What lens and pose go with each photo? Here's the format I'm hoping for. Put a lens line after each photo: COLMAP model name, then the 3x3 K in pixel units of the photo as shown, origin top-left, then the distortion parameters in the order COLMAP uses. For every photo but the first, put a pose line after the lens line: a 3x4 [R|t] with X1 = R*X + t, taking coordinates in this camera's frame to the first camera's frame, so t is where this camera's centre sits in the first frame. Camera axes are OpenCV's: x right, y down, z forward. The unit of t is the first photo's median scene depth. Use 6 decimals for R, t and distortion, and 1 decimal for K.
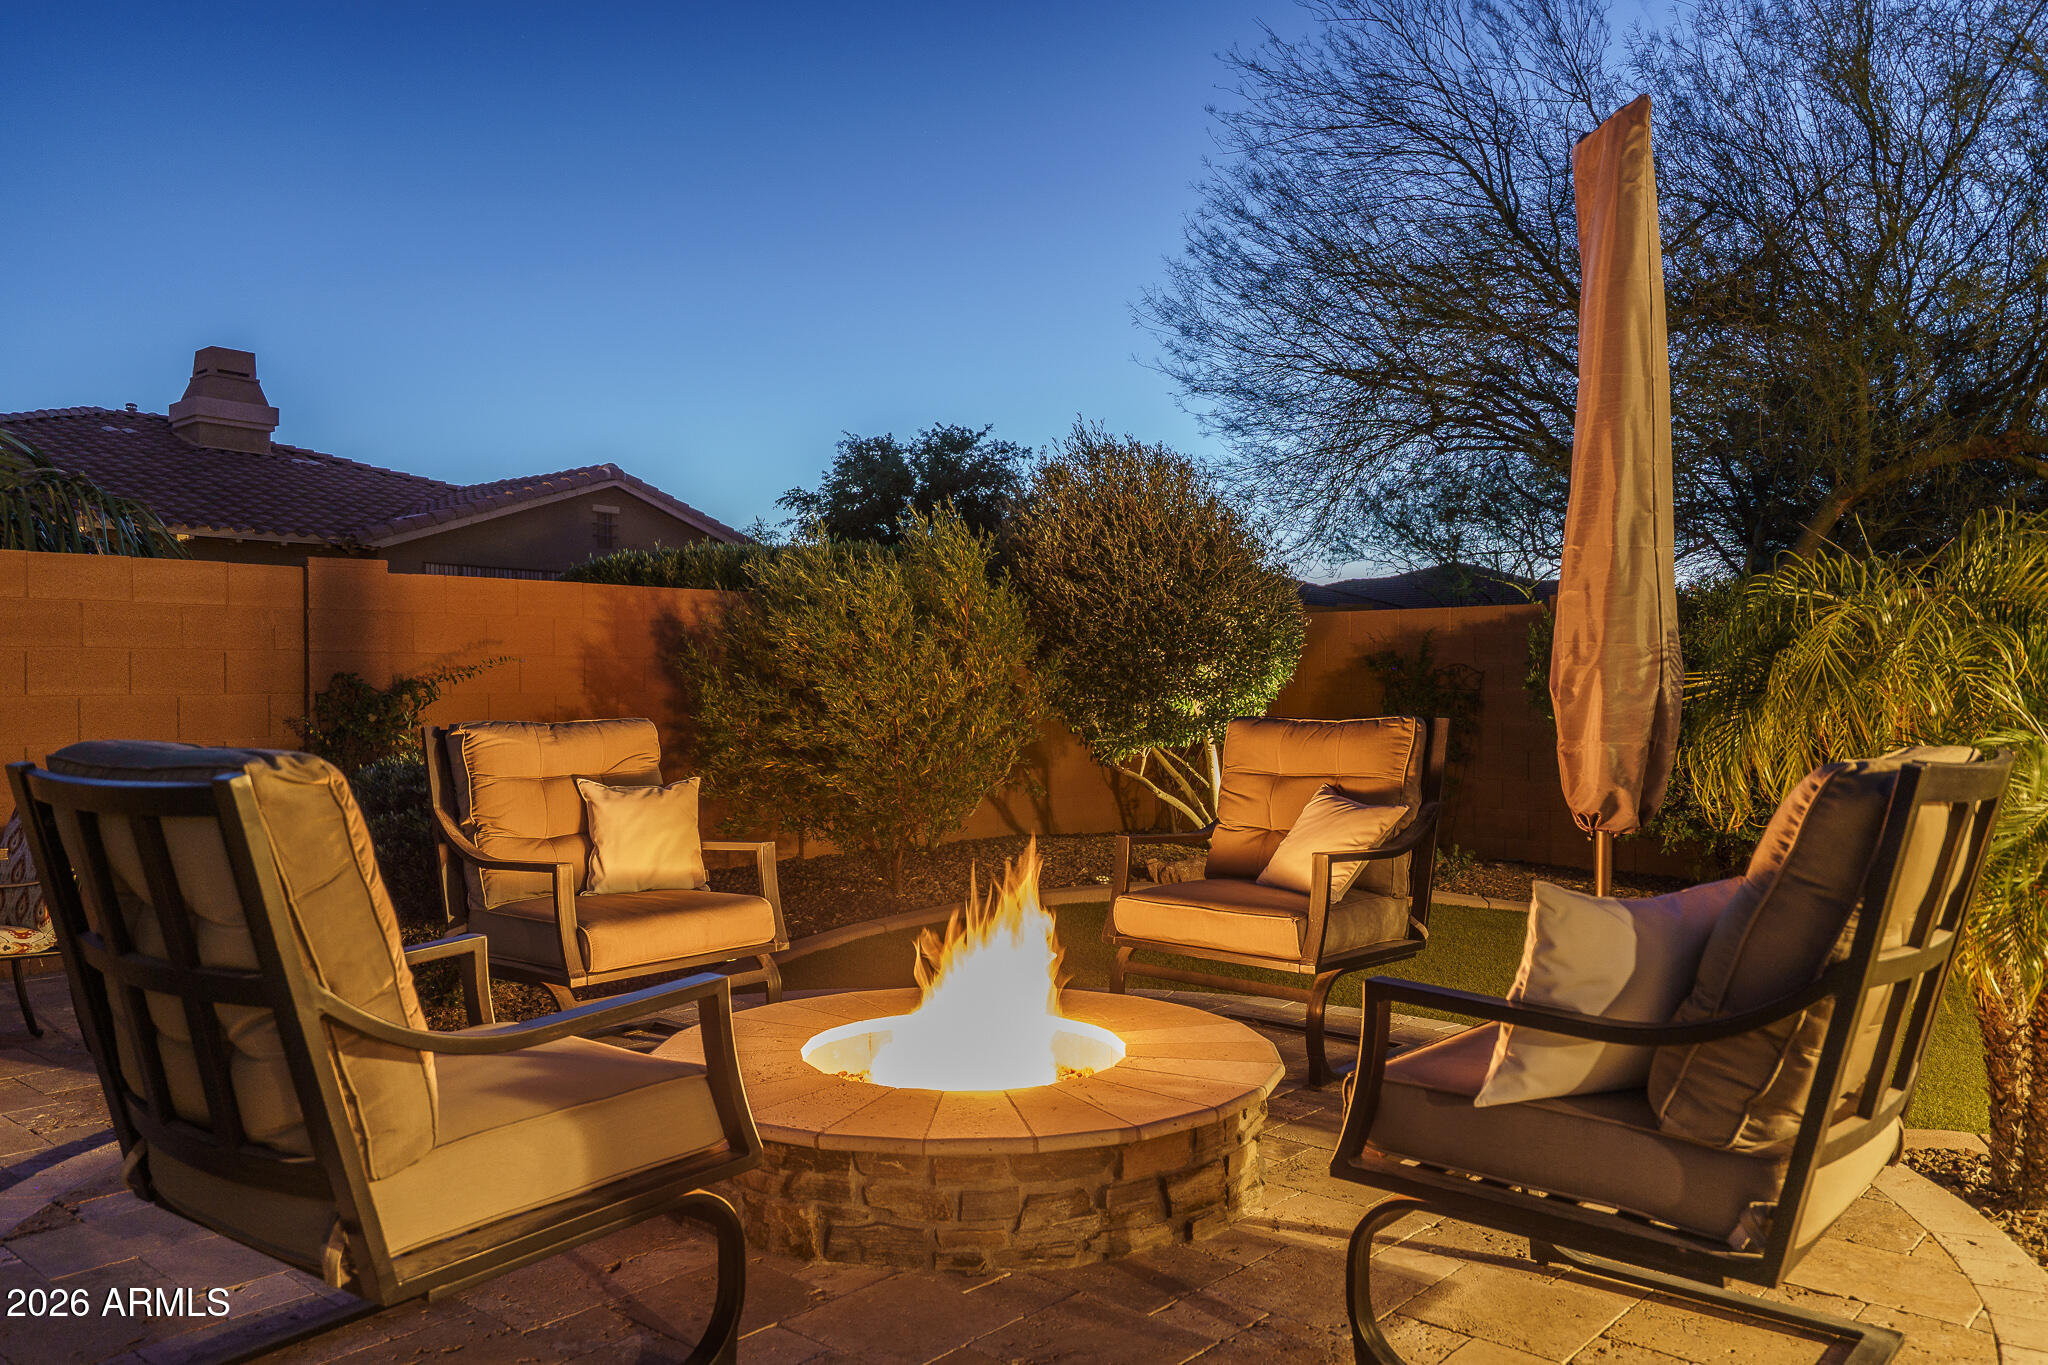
lens RADIAL K [[1553.7, 0, 1028.4], [0, 1553.7, 680.9], [0, 0, 1]] dist [0.002667, -0.001847]
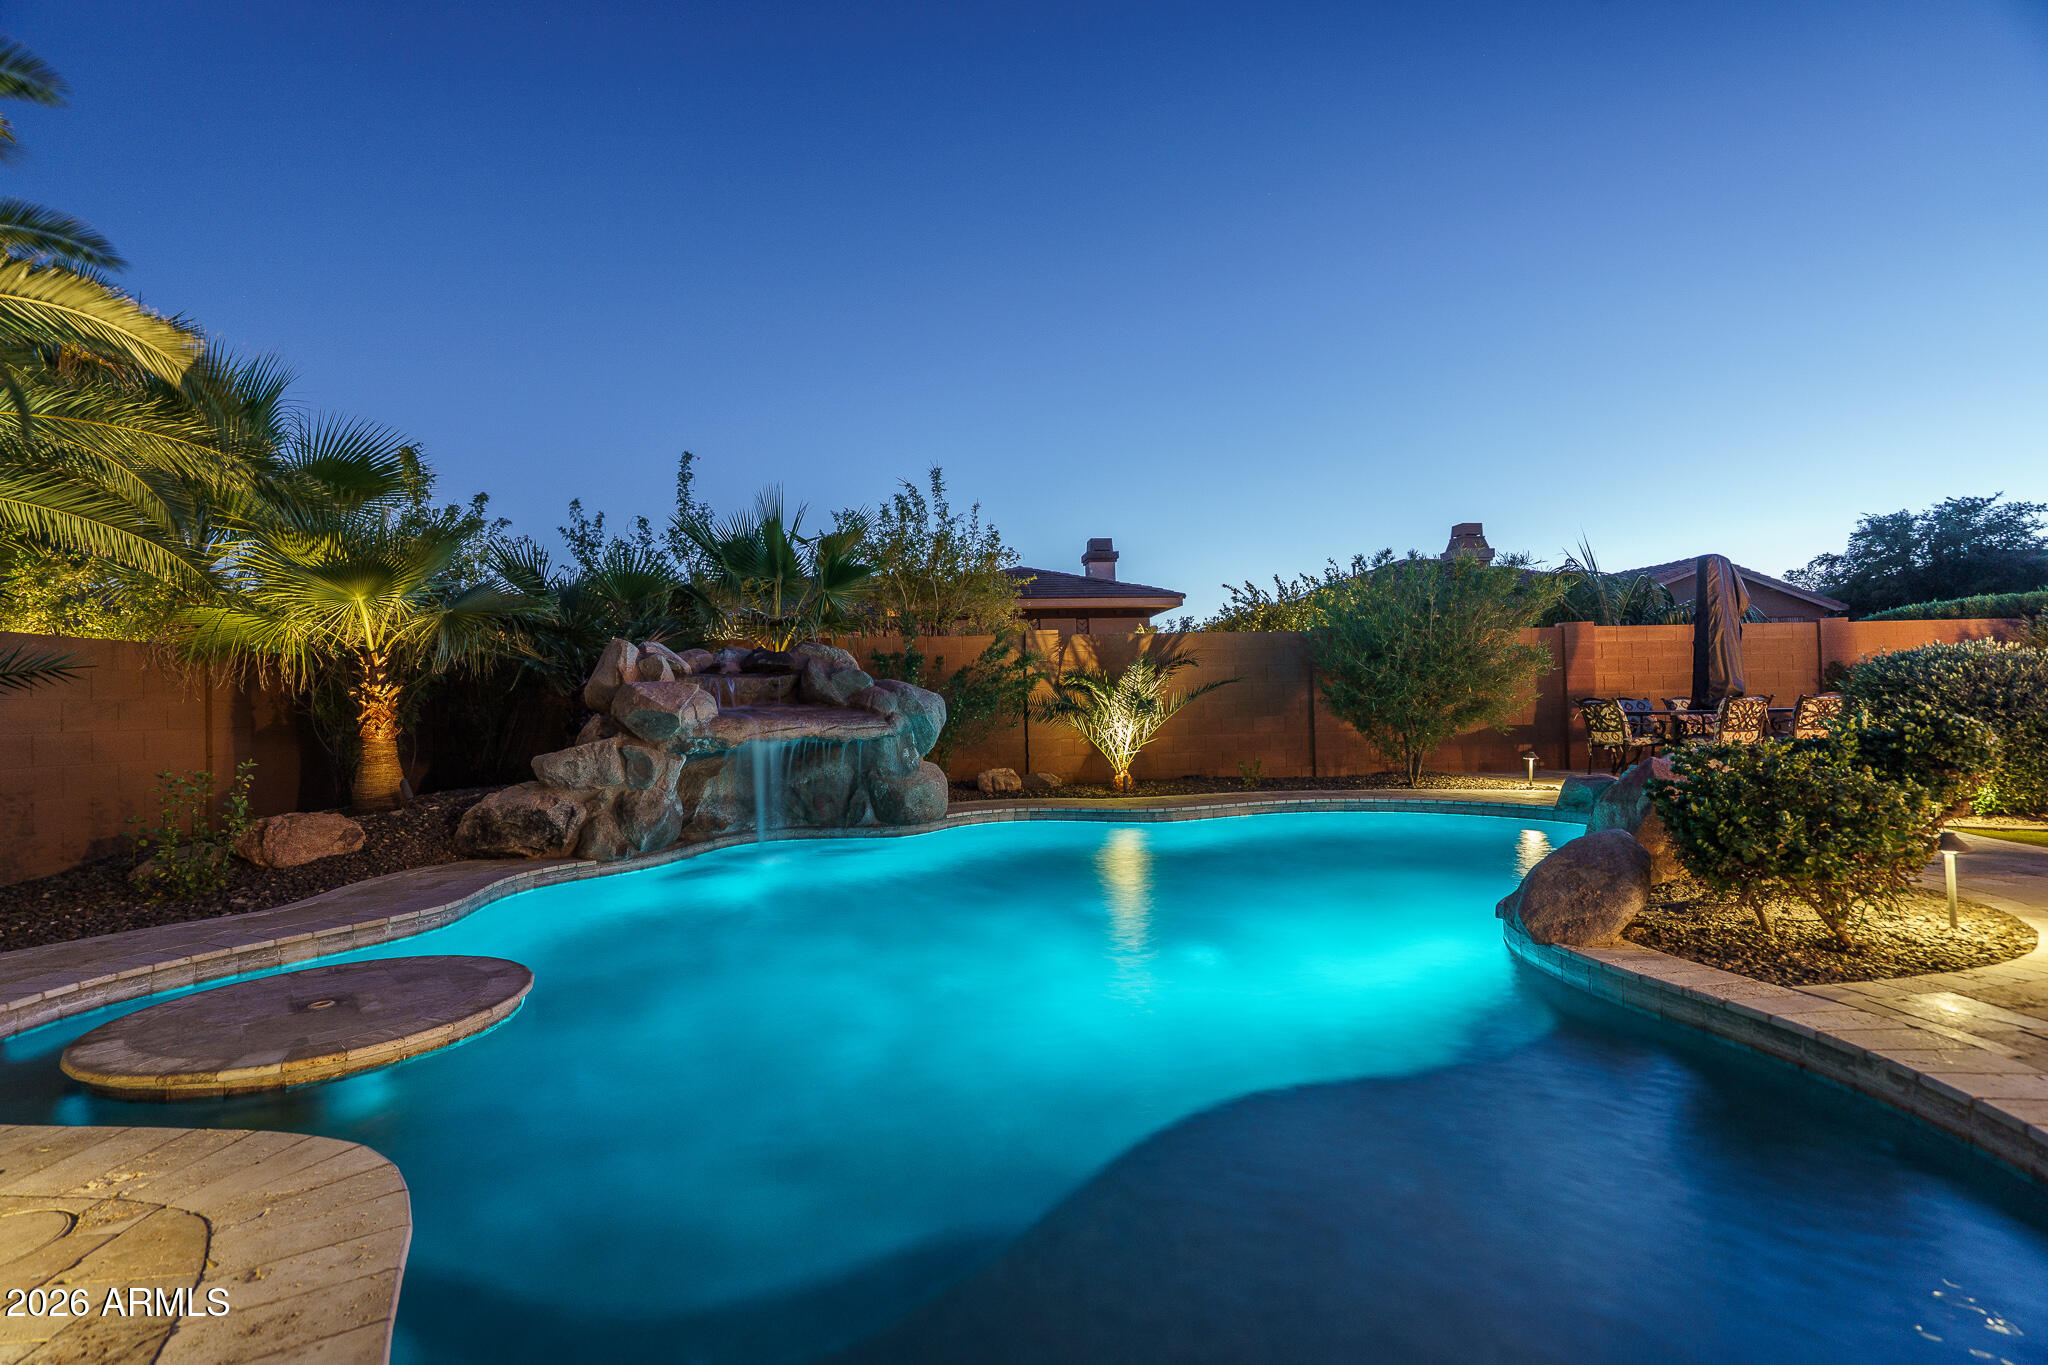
lens RADIAL K [[934.4, 0, 1019.8], [0, 934.4, 690.0], [0, 0, 1]] dist [0.003603, 0.001830]
pose [[0.720427, -0.029464, -0.692904, -0.083735], [0.028265, 0.999514, -0.013114, 0.006473], [0.692954, -0.010137, 0.720910, -0.282462]]
